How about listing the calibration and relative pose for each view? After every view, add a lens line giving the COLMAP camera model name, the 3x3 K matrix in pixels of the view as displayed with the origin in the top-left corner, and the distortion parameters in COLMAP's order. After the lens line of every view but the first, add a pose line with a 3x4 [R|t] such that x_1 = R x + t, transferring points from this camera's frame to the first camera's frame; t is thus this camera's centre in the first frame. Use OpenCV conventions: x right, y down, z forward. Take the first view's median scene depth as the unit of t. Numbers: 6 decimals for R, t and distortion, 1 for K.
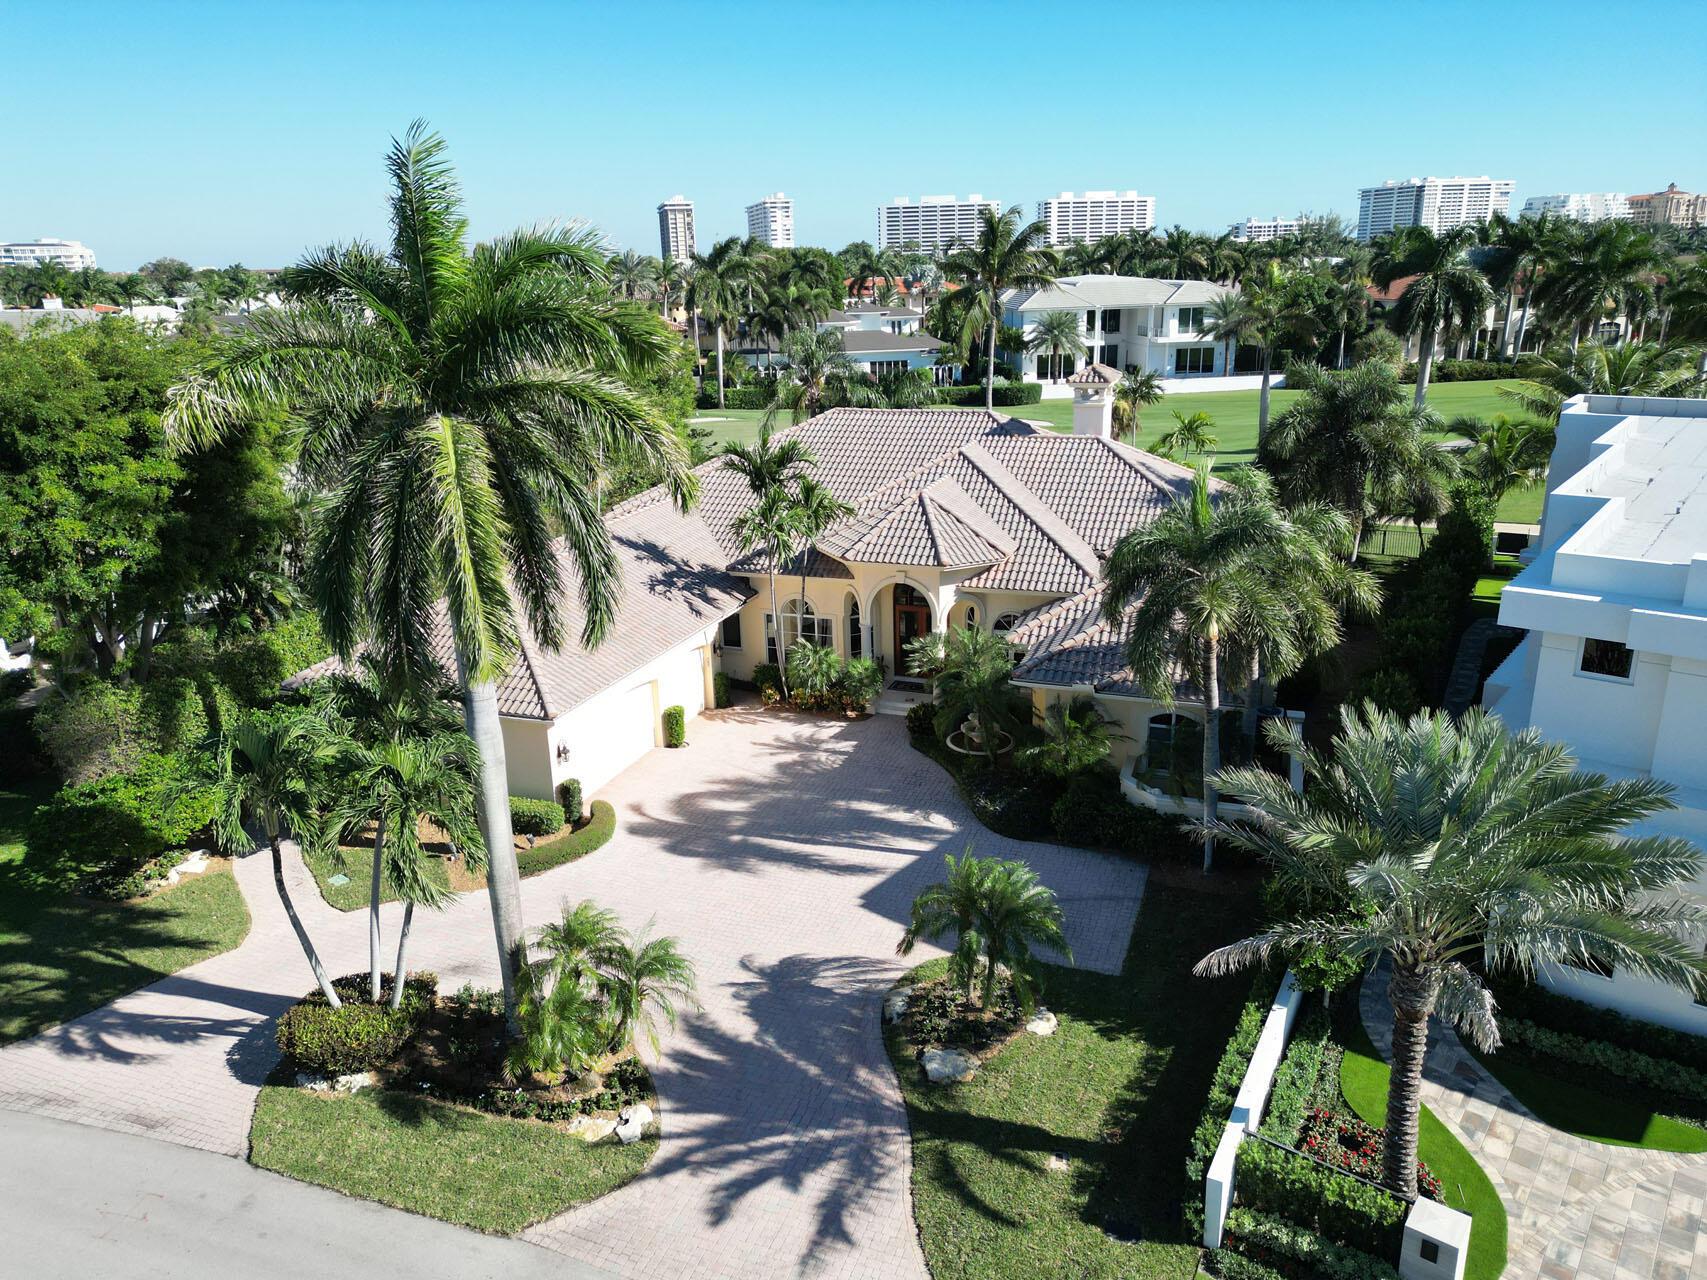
lens RADIAL K [[1192.5, 0, 853.5], [0, 1192.5, 640.0], [0, 0, 1]] dist [0.075952, -0.068270]
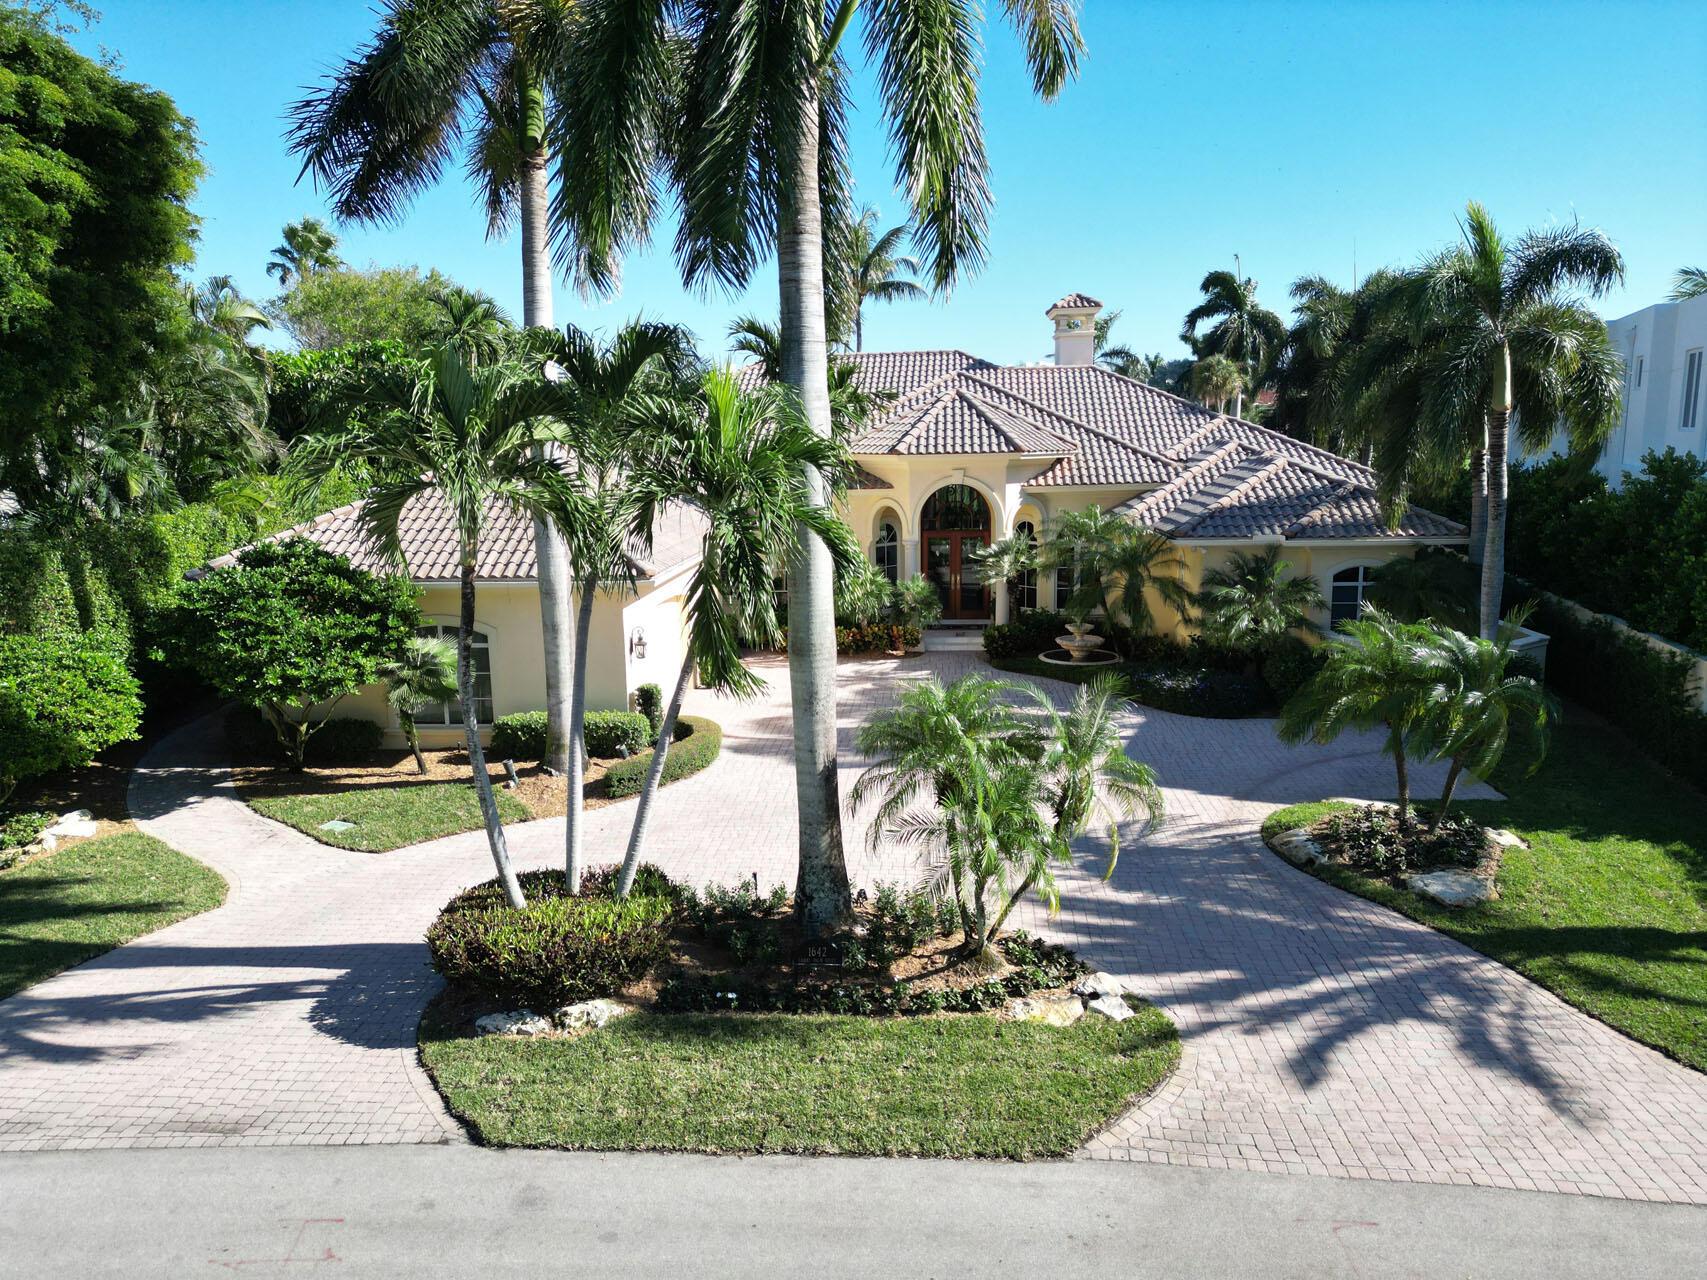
lens RADIAL K [[1192.5, 0, 853.5], [0, 1192.5, 640.0], [0, 0, 1]] dist [0.075952, -0.068270]
pose [[0.960828, -0.038874, 0.274406, -0.427128], [0.076717, 0.988731, -0.128555, 0.261999], [-0.266316, 0.144571, 0.952982, 0.378118]]
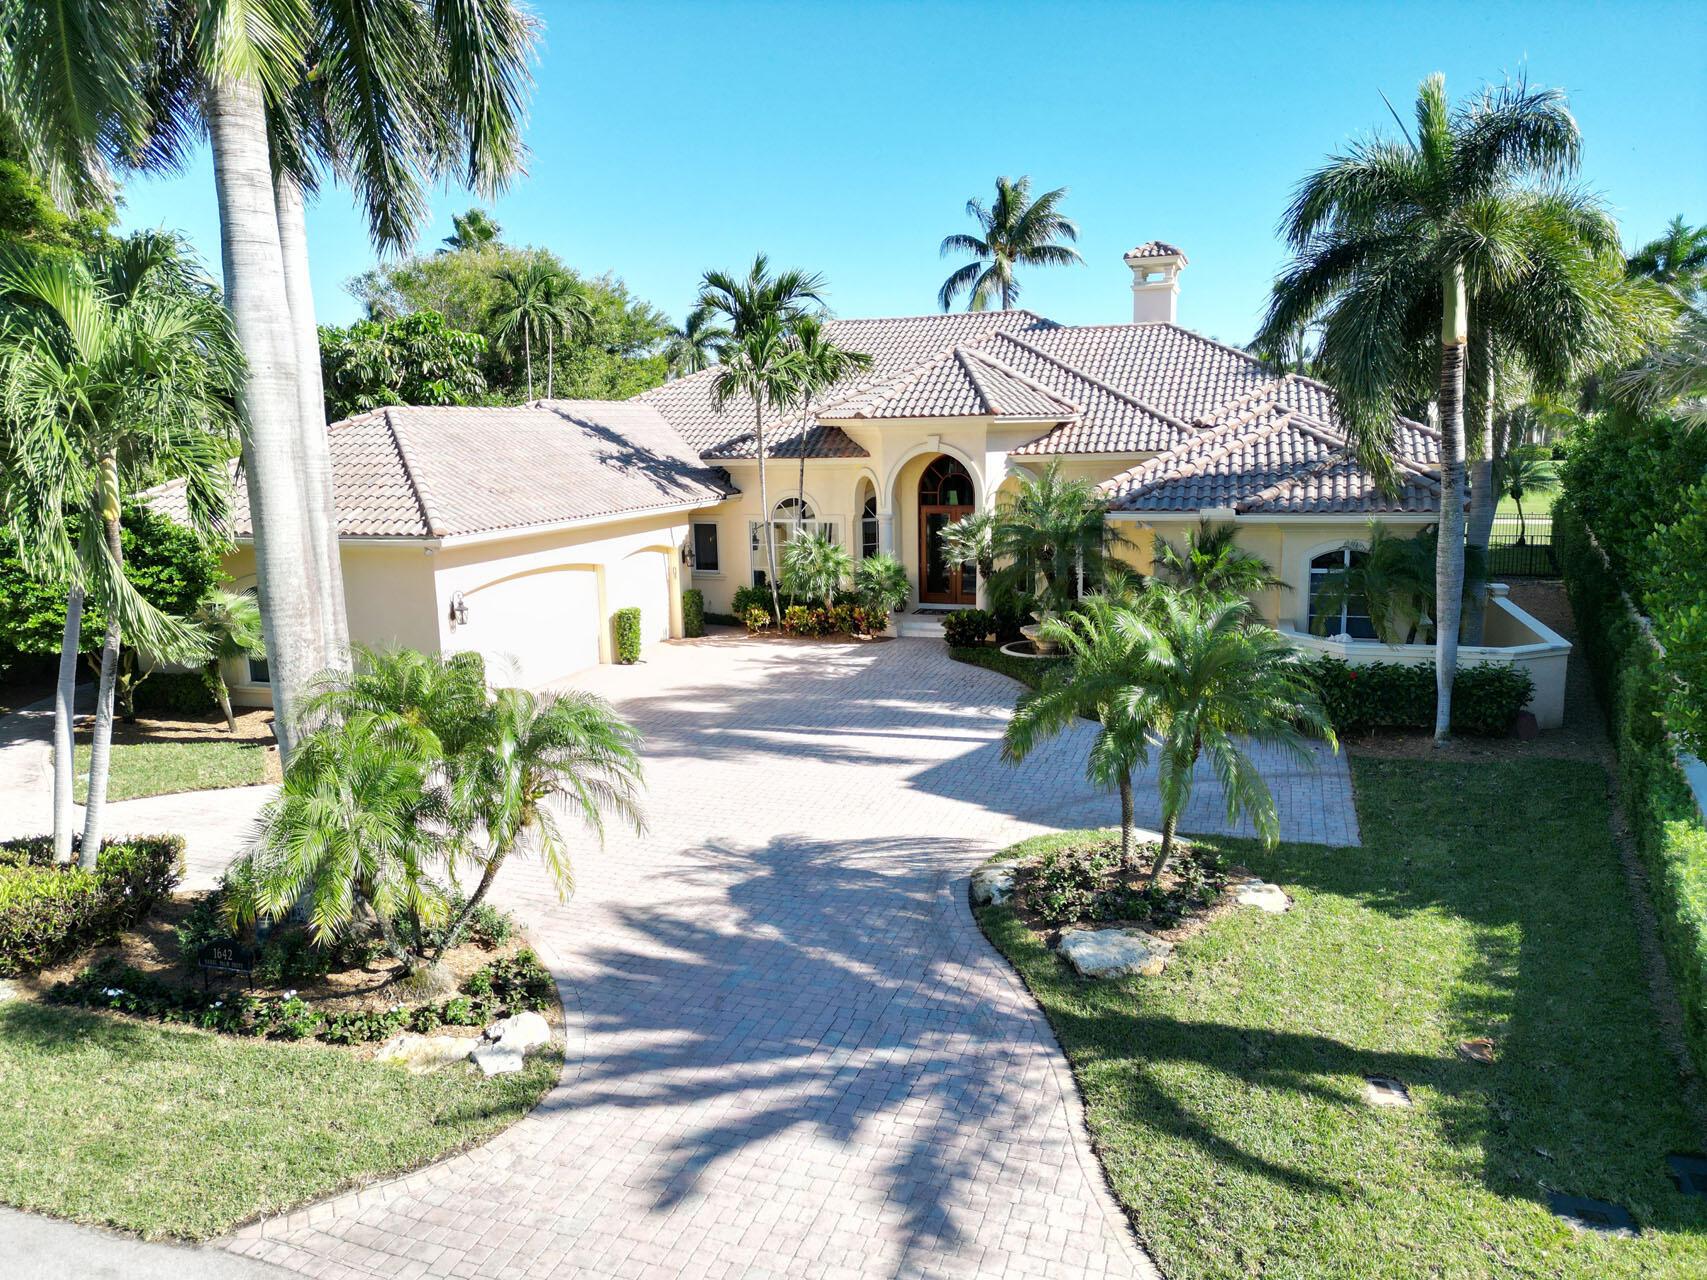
lens RADIAL K [[1192.5, 0, 853.5], [0, 1192.5, 640.0], [0, 0, 1]] dist [0.075952, -0.068270]
pose [[0.999679, 0.001563, 0.025305, -0.047485], [0.001797, 0.991216, -0.132241, 0.273001], [-0.025290, 0.132243, 0.990895, 0.432632]]
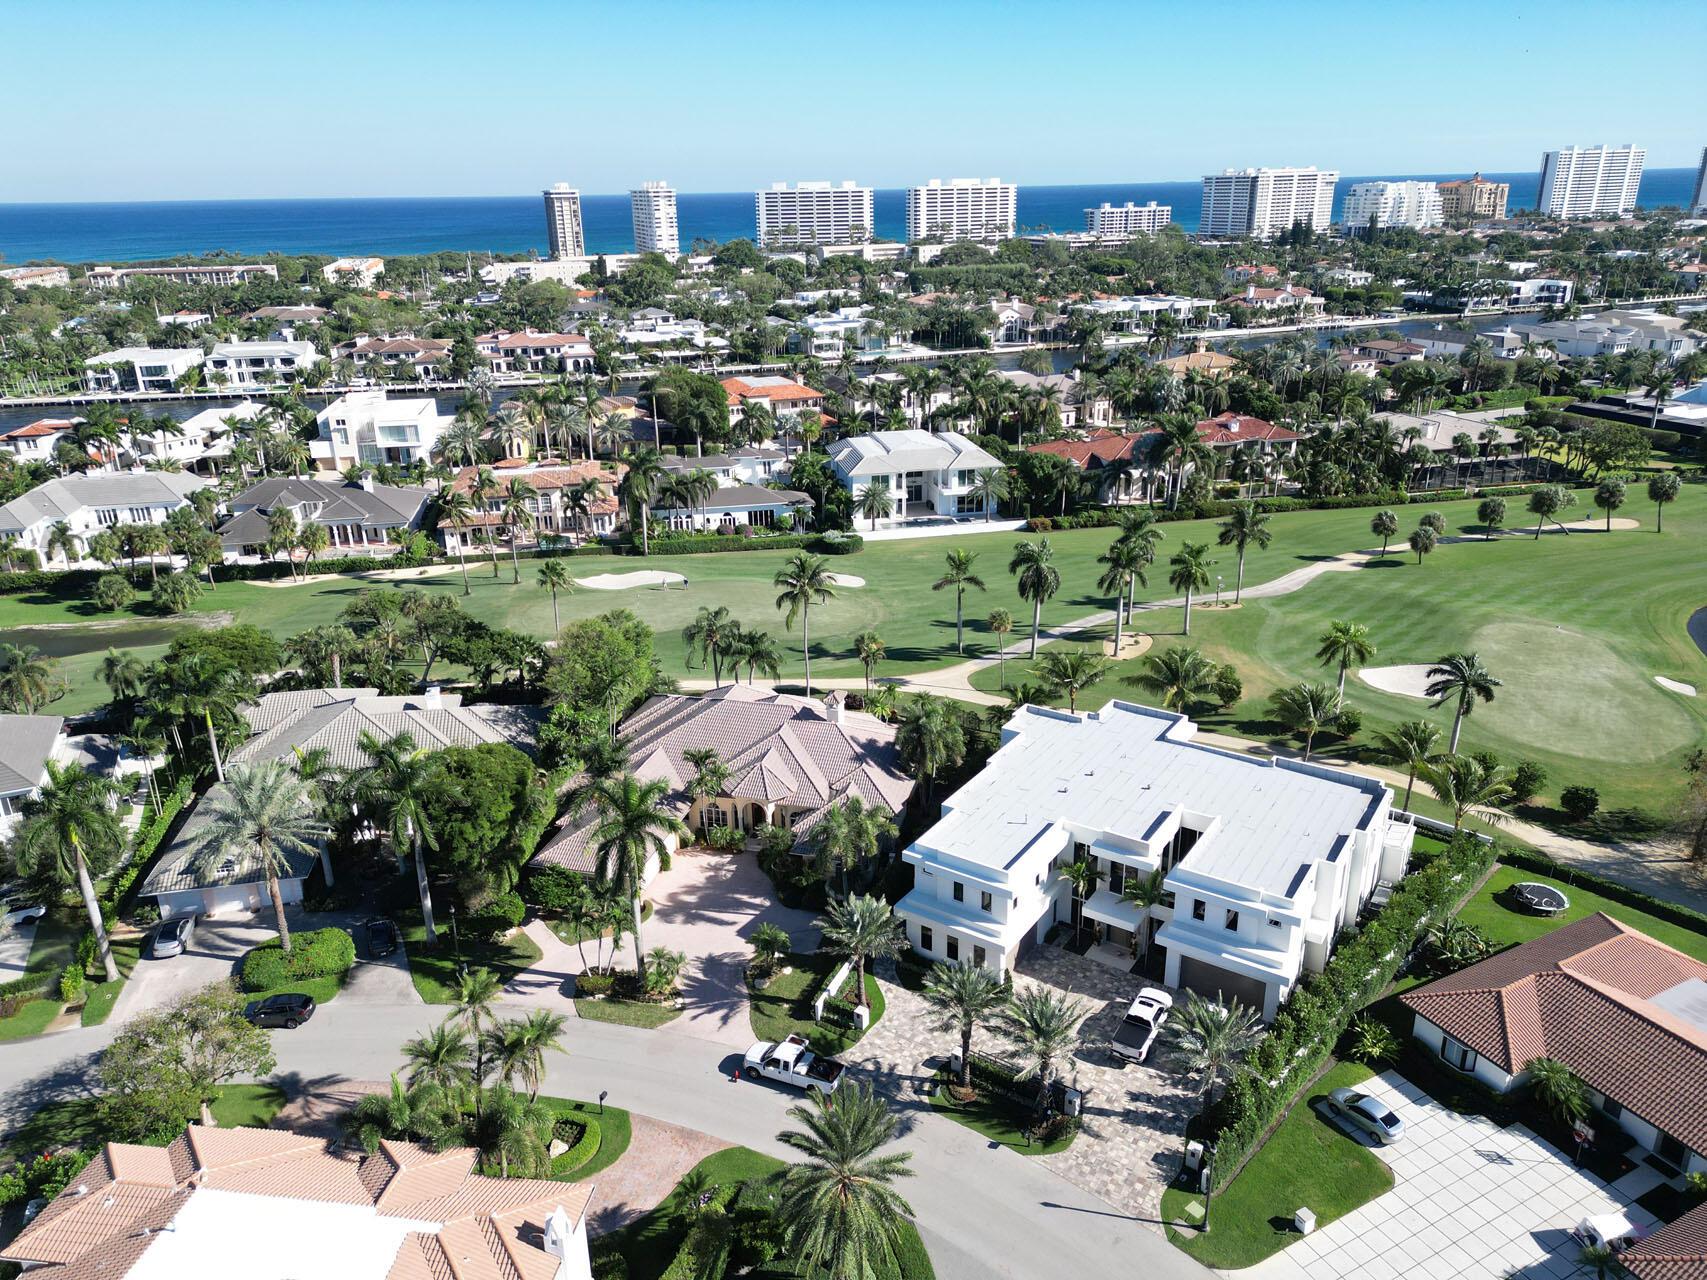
lens RADIAL K [[1192.5, 0, 853.5], [0, 1192.5, 640.0], [0, 0, 1]] dist [0.075952, -0.068270]
pose [[0.995785, -0.025313, 0.088151, 0.060296], [0.020657, 0.998363, 0.053335, -0.862862], [-0.089357, -0.051289, 0.994678, -2.554939]]
